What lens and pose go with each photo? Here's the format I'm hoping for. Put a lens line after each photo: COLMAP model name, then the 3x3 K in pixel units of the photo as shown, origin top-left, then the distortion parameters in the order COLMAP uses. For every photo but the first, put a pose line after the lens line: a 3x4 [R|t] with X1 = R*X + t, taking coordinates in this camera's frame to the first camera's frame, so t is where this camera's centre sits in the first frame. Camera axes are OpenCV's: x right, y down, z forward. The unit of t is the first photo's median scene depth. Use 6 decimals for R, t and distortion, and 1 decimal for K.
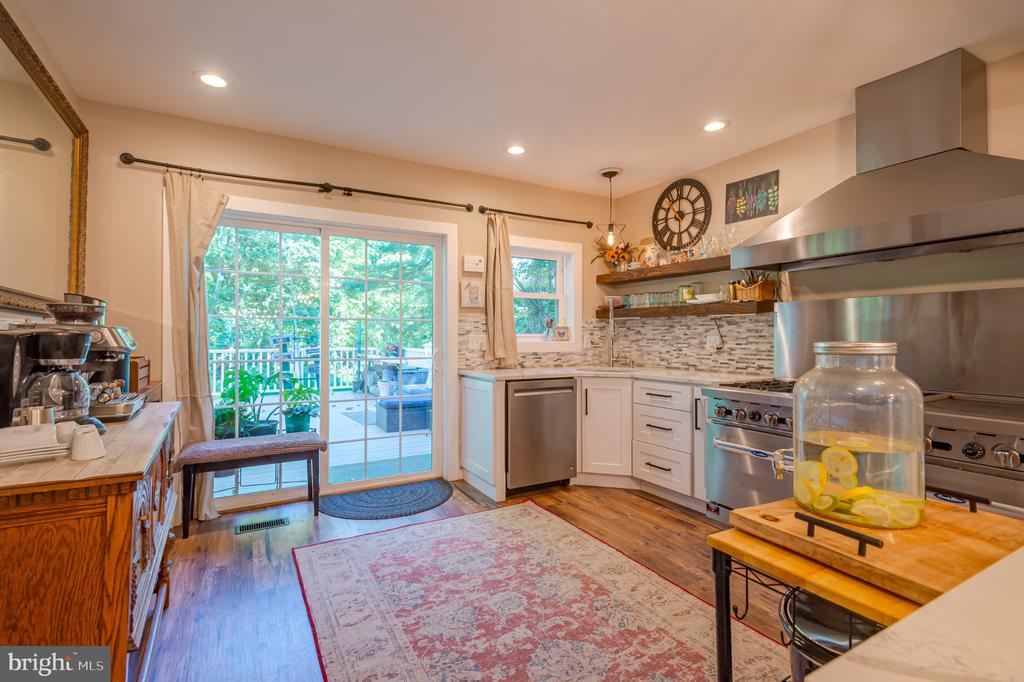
lens RADIAL K [[484.6, 0, 512.3], [0, 484.6, 333.3], [0, 0, 1]] dist [0.022362, -0.007795]
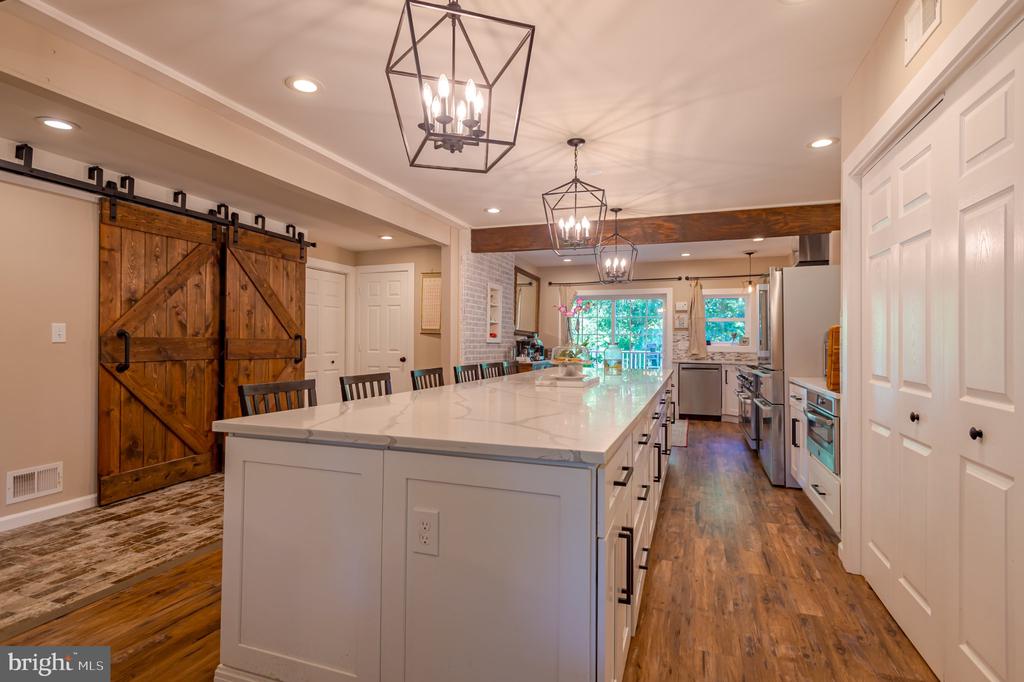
lens RADIAL K [[514.4, 0, 503.2], [0, 514.4, 339.9], [0, 0, 1]] dist [0.009507, -0.005097]
pose [[0.645226, -0.000988, -0.763991, 1.063268], [-0.000077, 0.999999, -0.001358, -0.001371], [0.763991, 0.000935, 0.645226, -0.931020]]
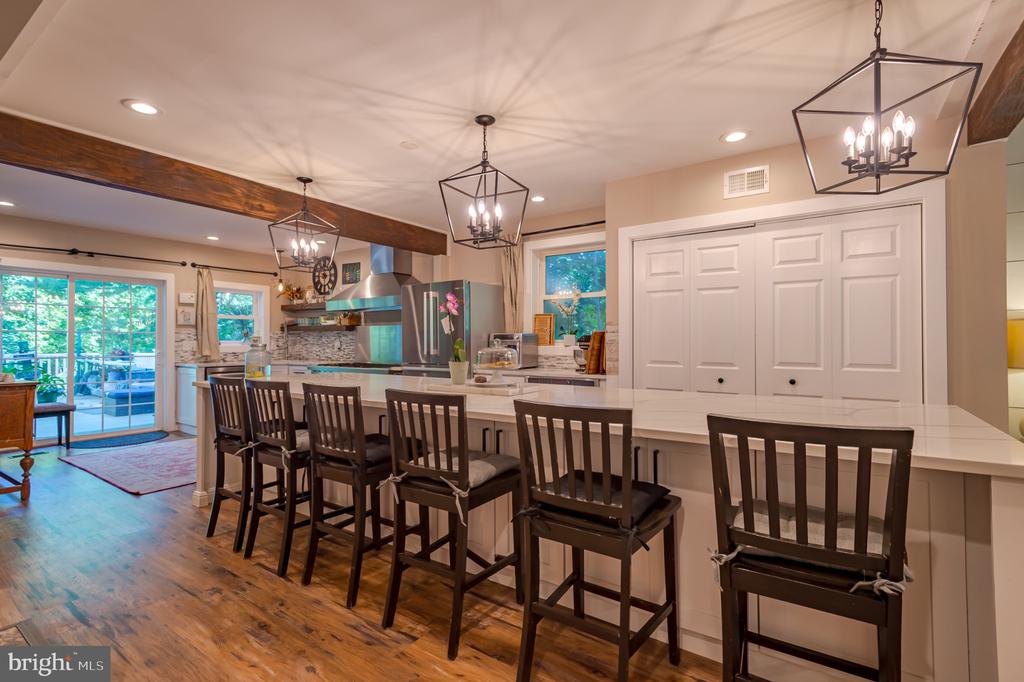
lens RADIAL K [[484.6, 0, 516.0], [0, 484.6, 336.9], [0, 0, 1]] dist [0.022362, -0.007795]
pose [[0.901838, 0.002612, 0.432067, 0.207249], [-0.000958, 0.999991, -0.004045, -0.007148], [-0.432073, 0.003234, 0.901833, -0.956917]]
